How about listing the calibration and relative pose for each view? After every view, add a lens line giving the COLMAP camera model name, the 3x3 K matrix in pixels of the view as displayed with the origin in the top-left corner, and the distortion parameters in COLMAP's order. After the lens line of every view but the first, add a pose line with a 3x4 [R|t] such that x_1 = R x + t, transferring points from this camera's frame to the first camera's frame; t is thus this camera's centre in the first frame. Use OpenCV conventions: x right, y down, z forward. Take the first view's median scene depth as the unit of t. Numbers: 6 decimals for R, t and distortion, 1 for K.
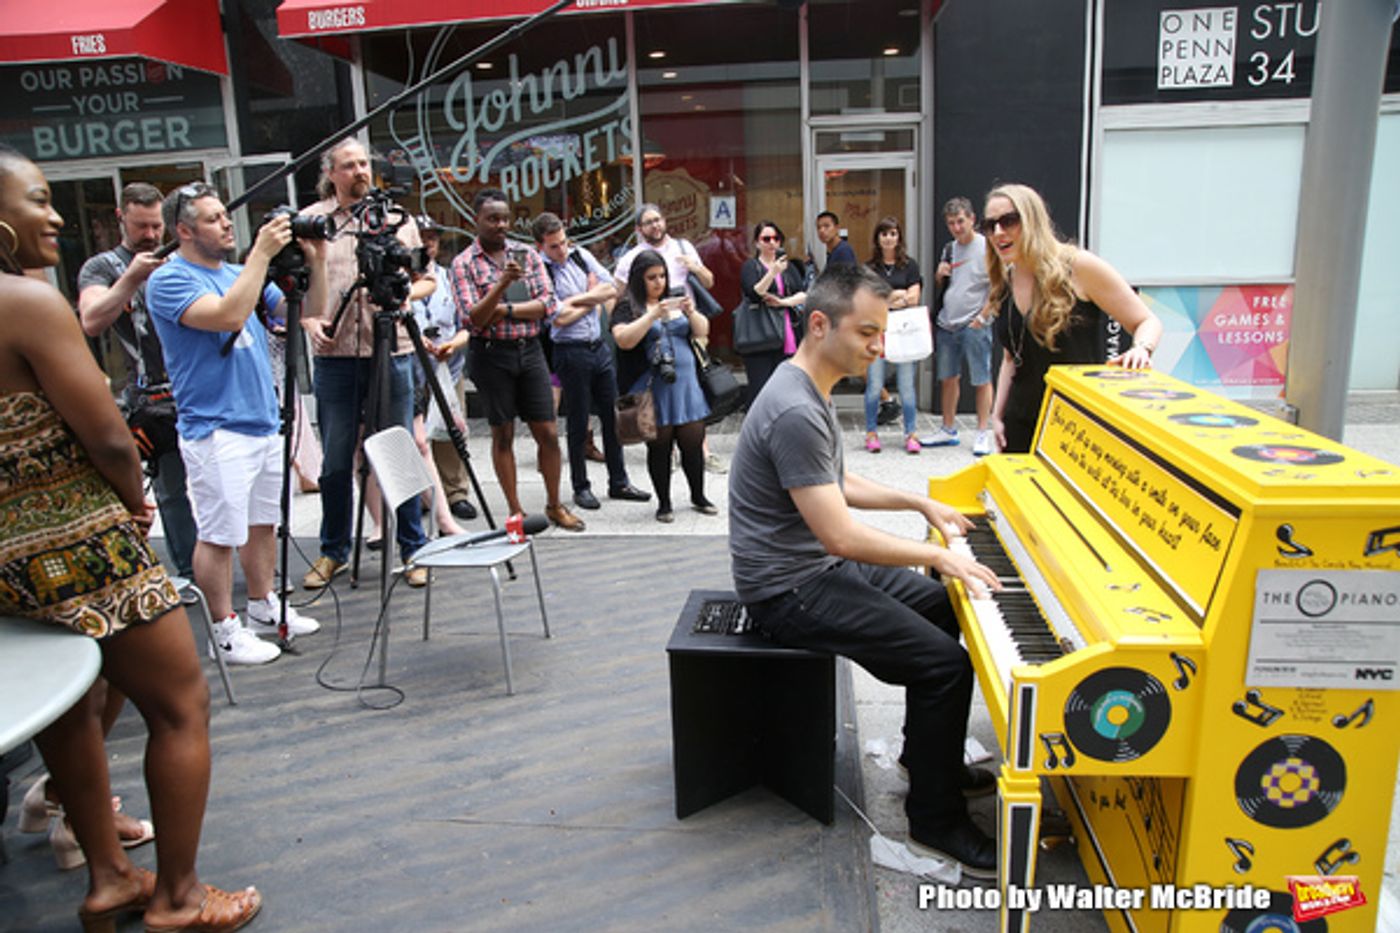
lens RADIAL K [[971.0, 0, 697.7], [0, 971.0, 471.3], [0, 0, 1]] dist [-0.122257, 0.087697]
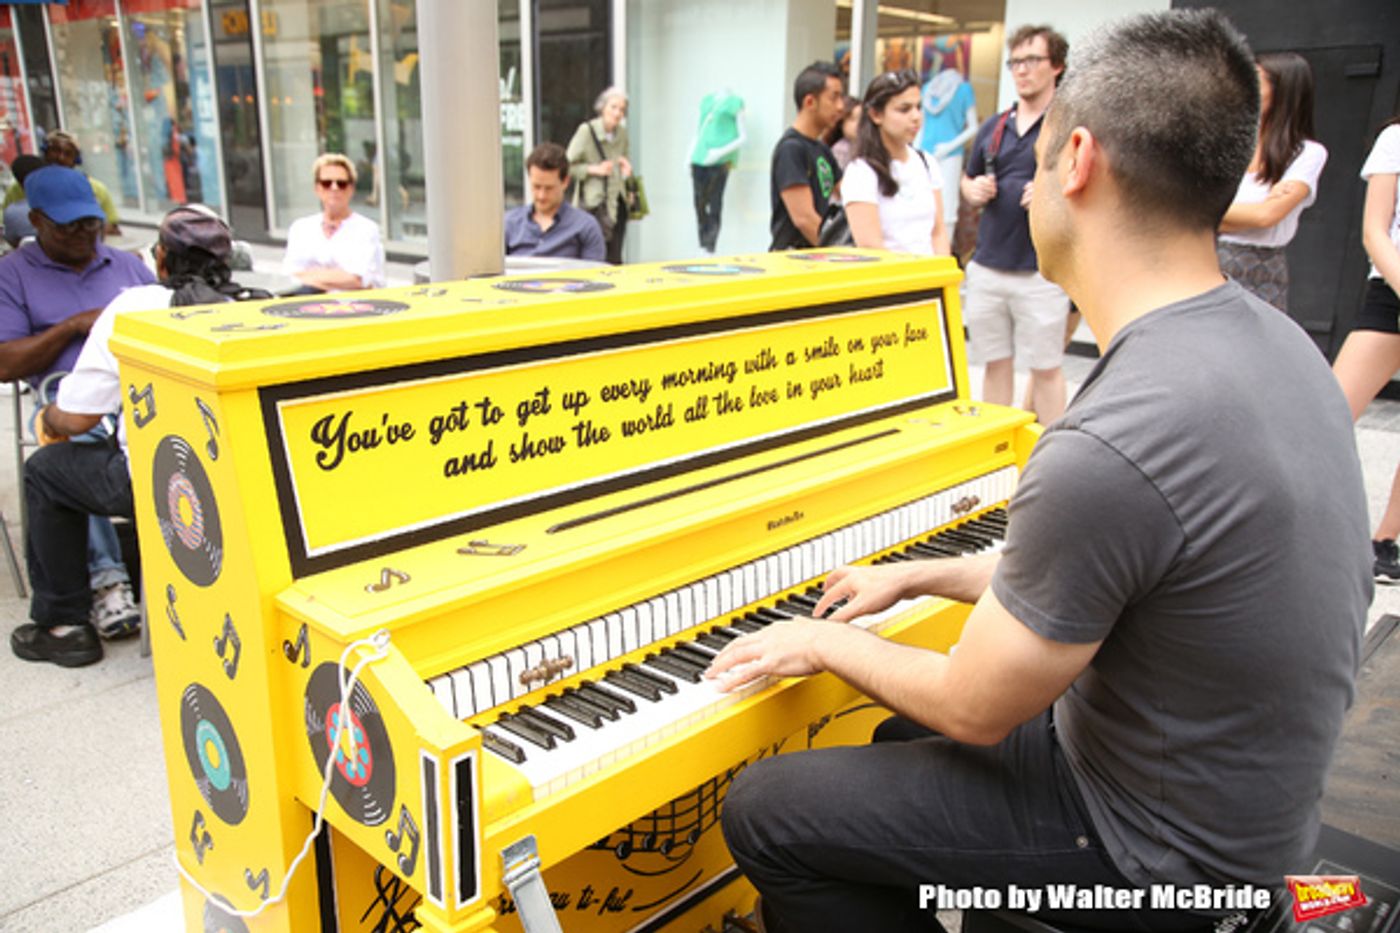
lens RADIAL K [[1186.7, 0, 709.5], [0, 1186.7, 470.5], [0, 0, 1]] dist [-0.071613, 0.146613]
pose [[-0.810952, -0.135001, 0.569326, -0.035302], [0.148443, 0.893716, 0.423364, -0.289750], [-0.565970, 0.427840, -0.704720, 1.583835]]
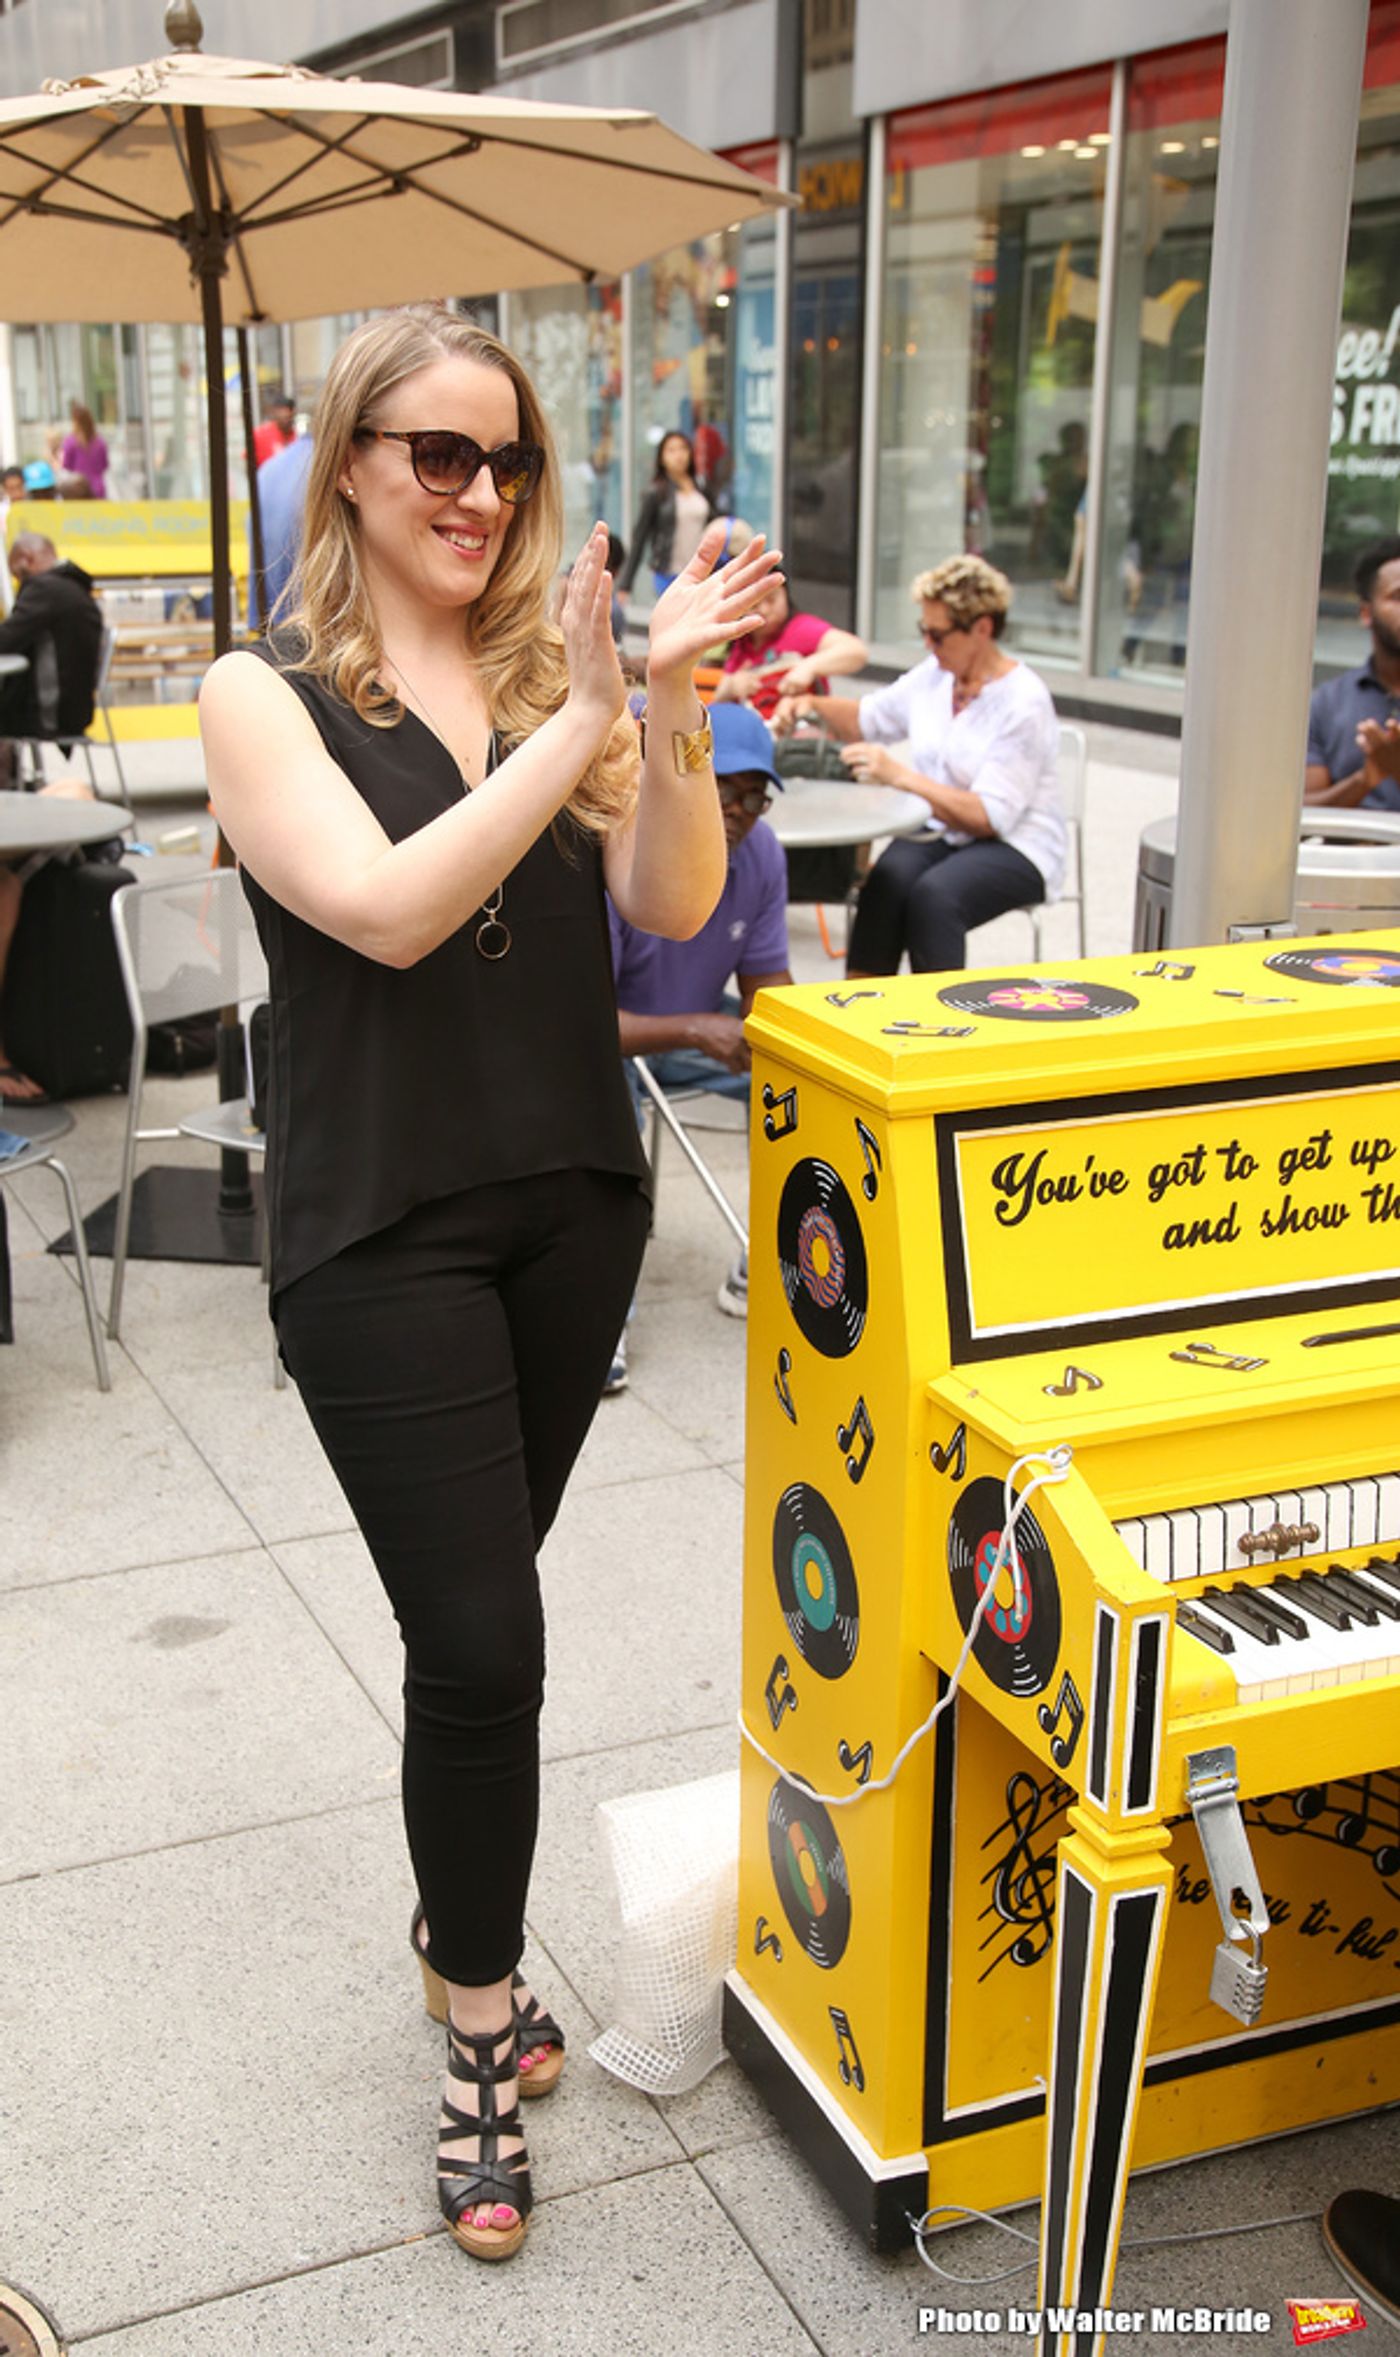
lens RADIAL K [[2601.8, 0, 588.5], [0, 2601.8, 1163.8], [0, 0, 1]] dist [0.019525, 0.308203]
pose [[-0.479156, -0.207853, 0.852764, -0.306497], [0.223723, 0.910545, 0.347643, -0.470475], [-0.848739, 0.357358, -0.389792, 1.788970]]
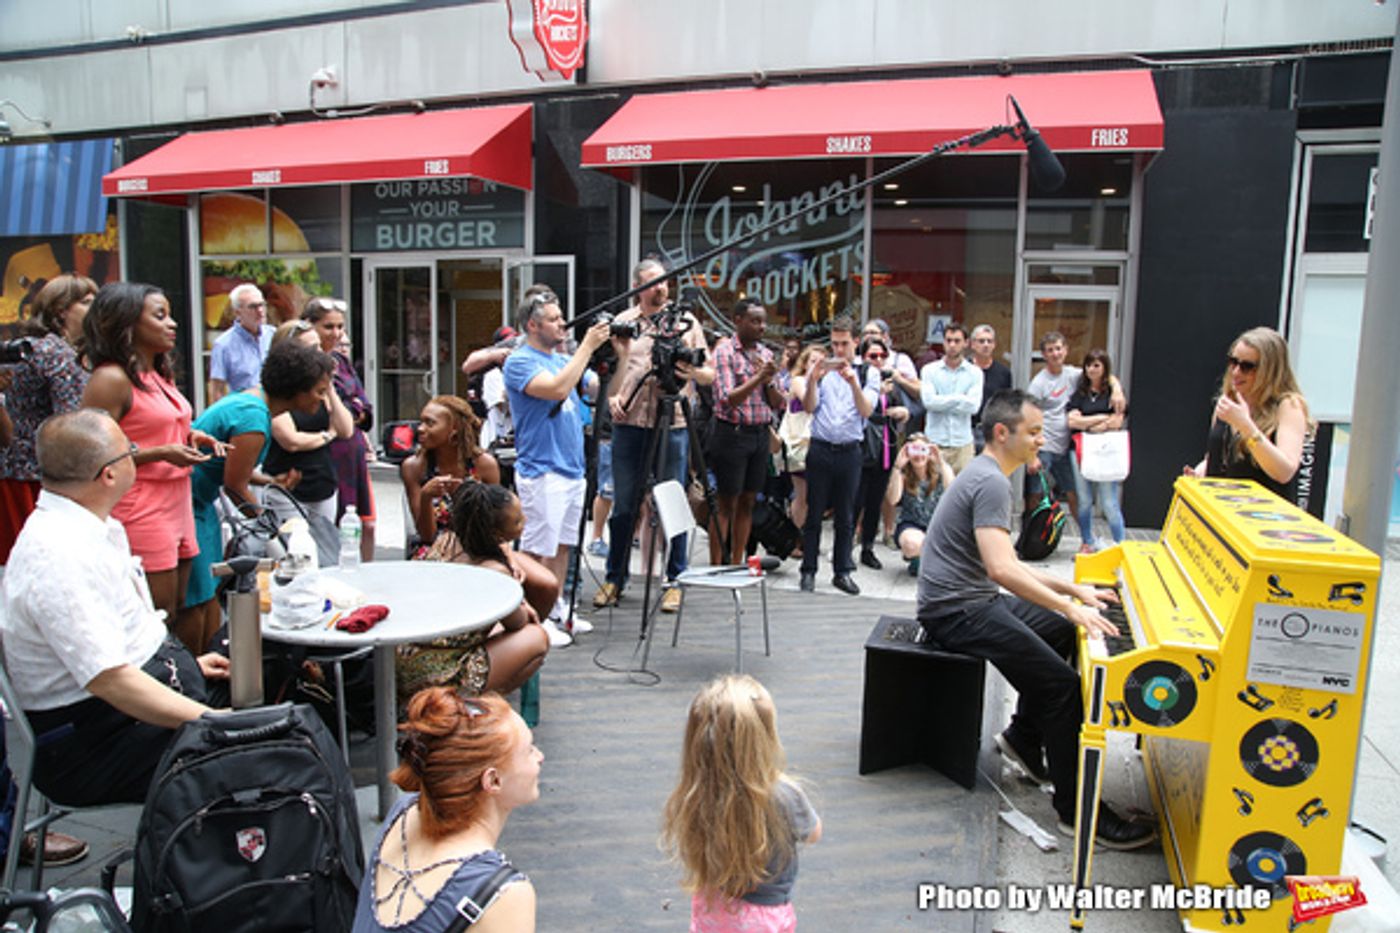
lens RADIAL K [[971.0, 0, 697.7], [0, 971.0, 471.3], [0, 0, 1]] dist [-0.122257, 0.087697]
pose [[0.973957, 0.088348, -0.208811, 0.001674], [-0.108379, 0.990339, -0.086500, 0.083434], [0.199151, 0.106878, 0.974123, -0.488289]]
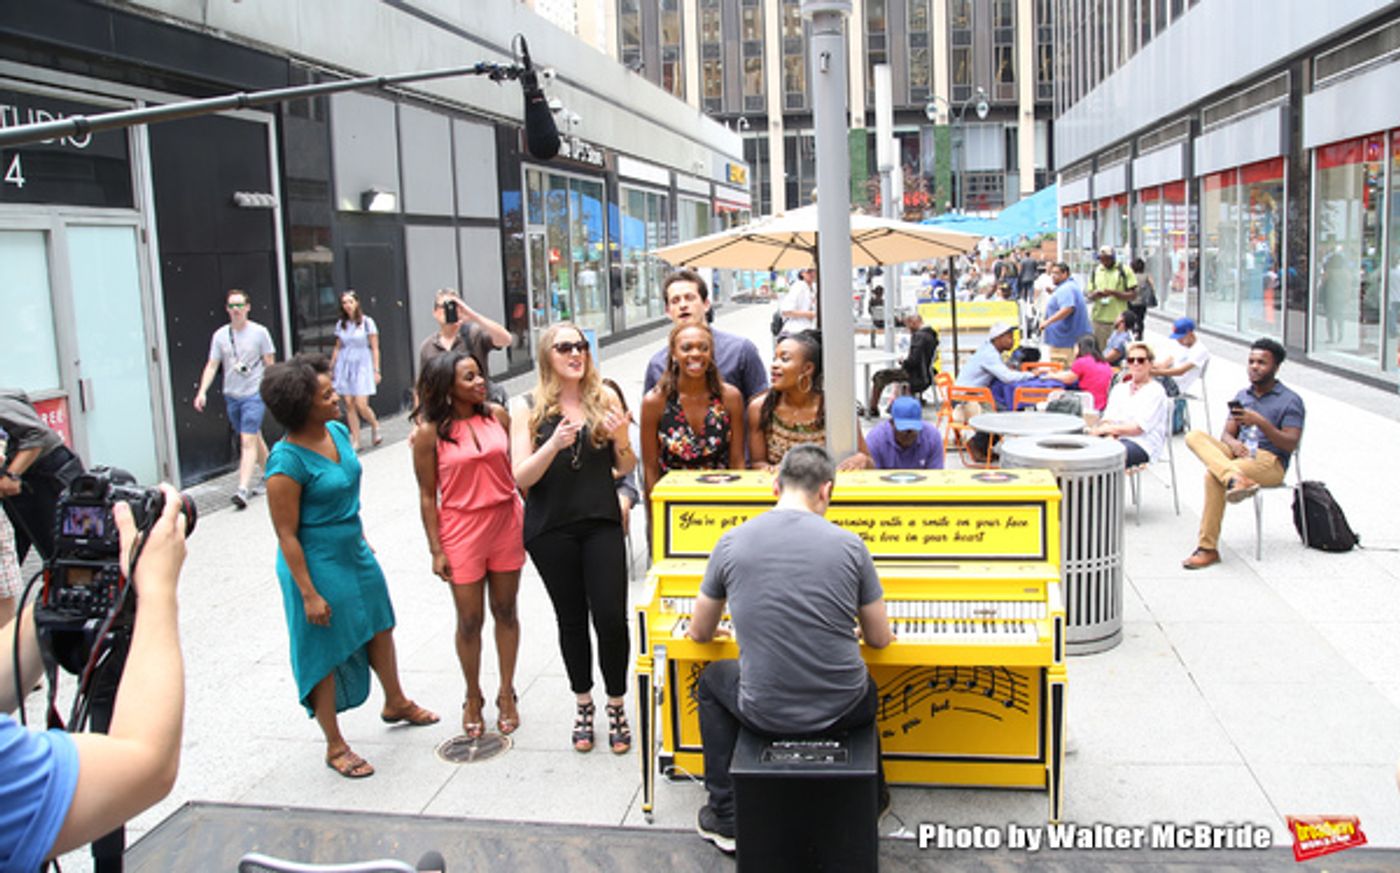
lens RADIAL K [[1054.7, 0, 761.9], [0, 1054.7, 388.1], [0, 0, 1]] dist [-0.106233, 0.084228]
pose [[0.027397, -0.094587, 0.995140, -1.247018], [0.262876, 0.961156, 0.084119, -0.400674], [-0.964441, 0.259293, 0.051197, 0.991624]]
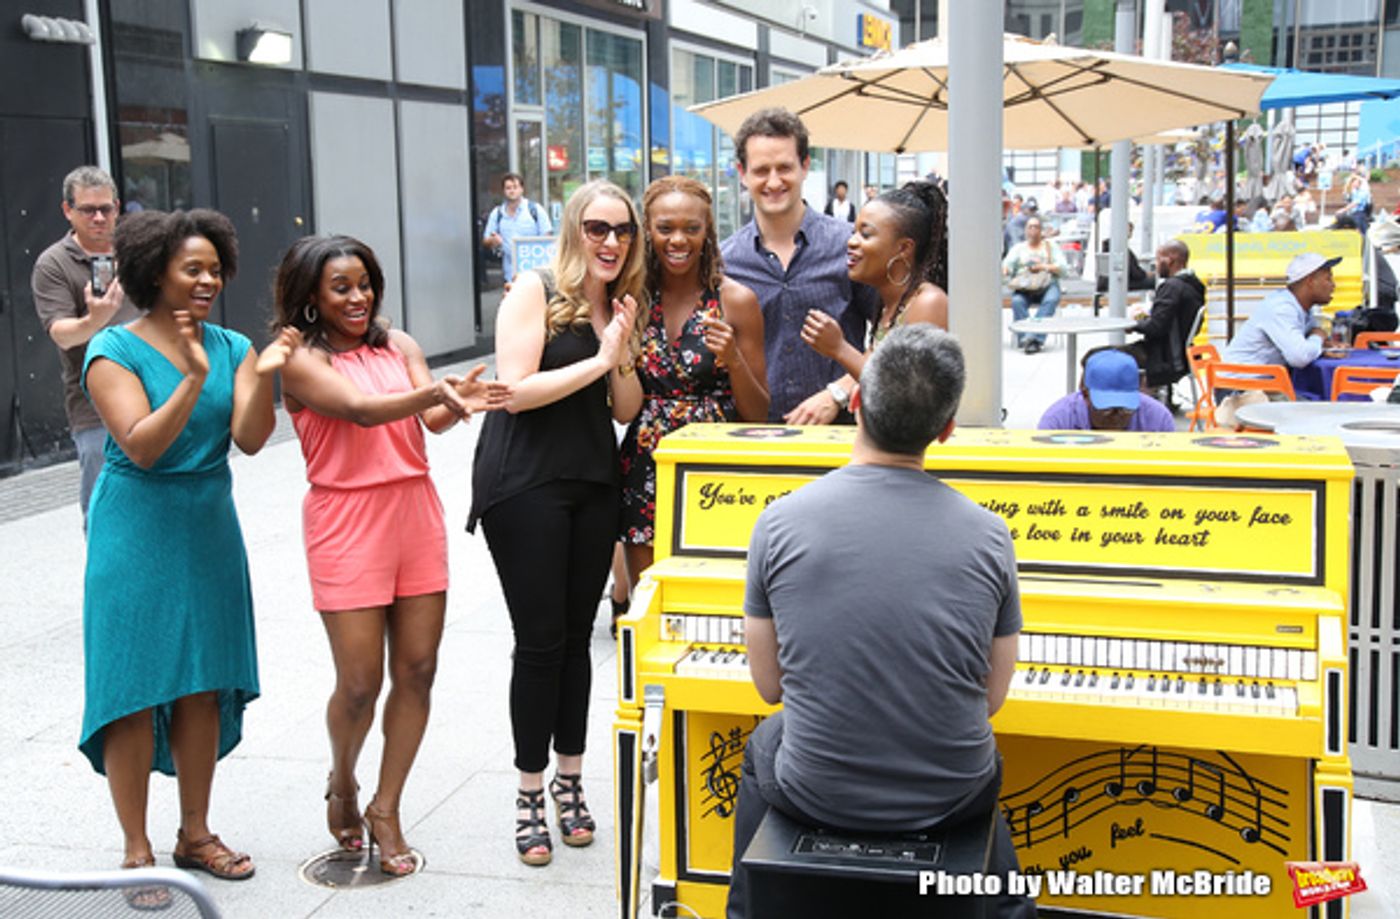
lens RADIAL K [[1781.8, 0, 663.0], [0, 1781.8, 432.5], [0, 0, 1]] dist [0.091693, 0.324879]
pose [[0.167049, -0.104540, 0.980391, -1.327495], [0.240618, 0.968619, 0.062286, -0.263632], [-0.956137, 0.225495, 0.186961, 0.947629]]
